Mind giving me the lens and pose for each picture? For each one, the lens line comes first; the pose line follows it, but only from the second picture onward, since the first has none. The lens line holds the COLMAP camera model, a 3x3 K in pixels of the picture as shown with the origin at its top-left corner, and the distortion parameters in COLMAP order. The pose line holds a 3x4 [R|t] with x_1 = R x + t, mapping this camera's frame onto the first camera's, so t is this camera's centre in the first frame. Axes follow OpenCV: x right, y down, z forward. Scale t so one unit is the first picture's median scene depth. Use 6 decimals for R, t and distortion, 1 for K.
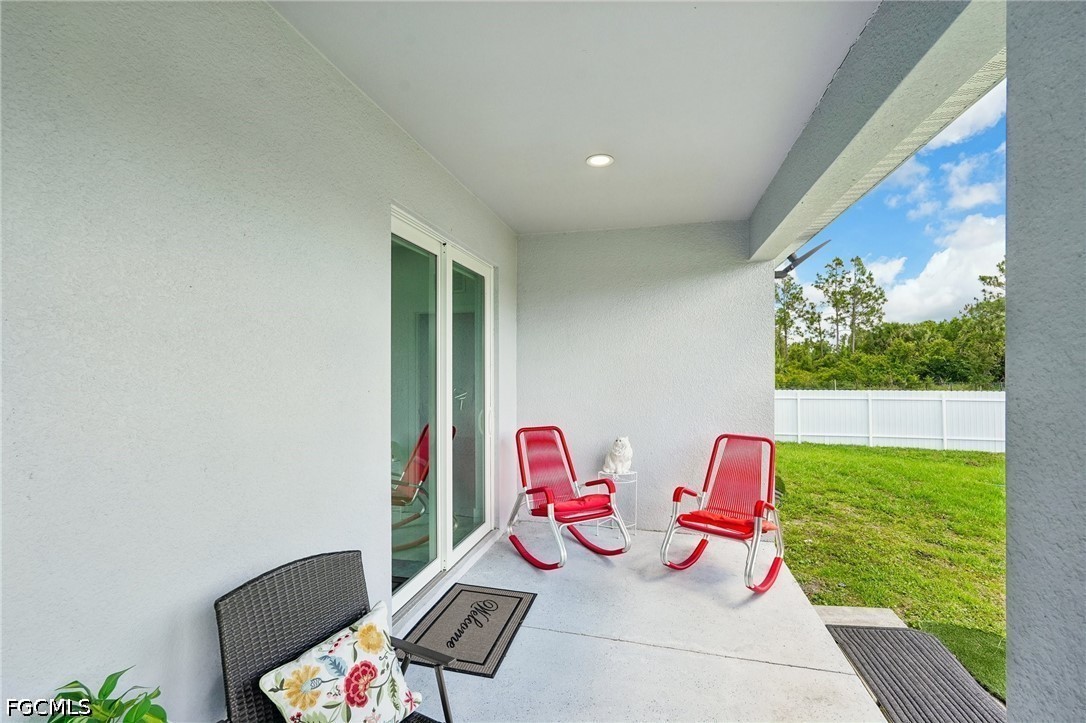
lens RADIAL K [[476.4, 0, 543.0], [0, 476.4, 363.2], [0, 0, 1]] dist [-0.017122, 0.007753]
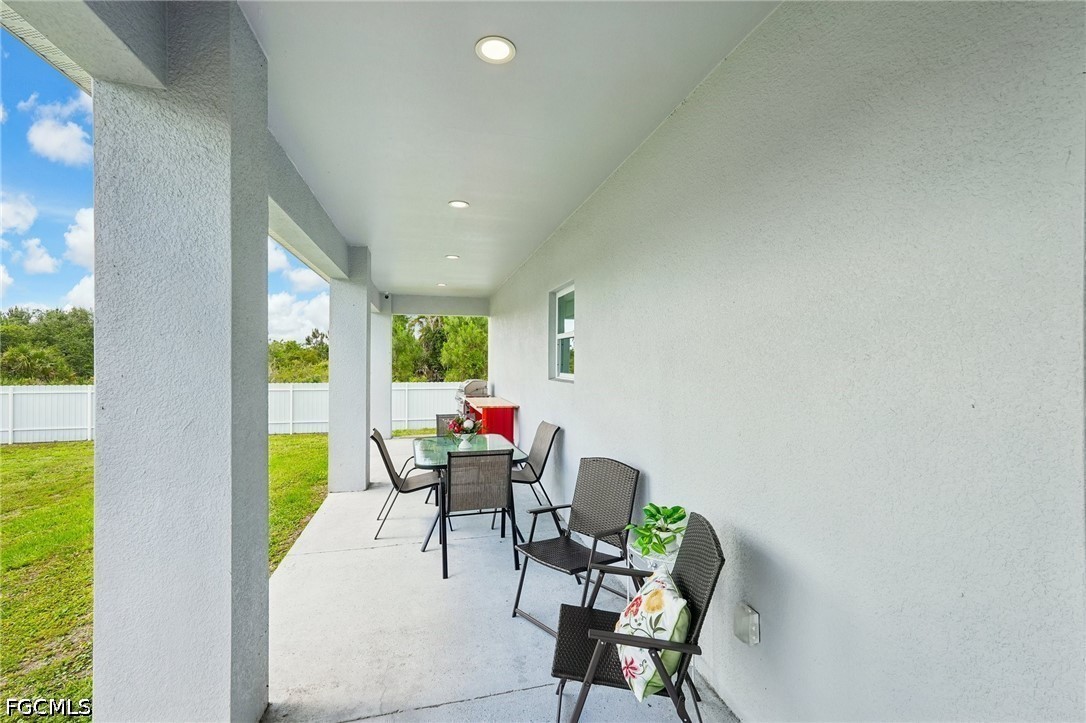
lens RADIAL K [[476.4, 0, 543.0], [0, 476.4, 363.2], [0, 0, 1]] dist [-0.017122, 0.007753]
pose [[-0.889741, 0.007468, -0.456405, 0.438815], [0.008286, 0.999966, 0.000208, 0.016023], [0.456391, -0.003596, -0.889772, 2.120602]]
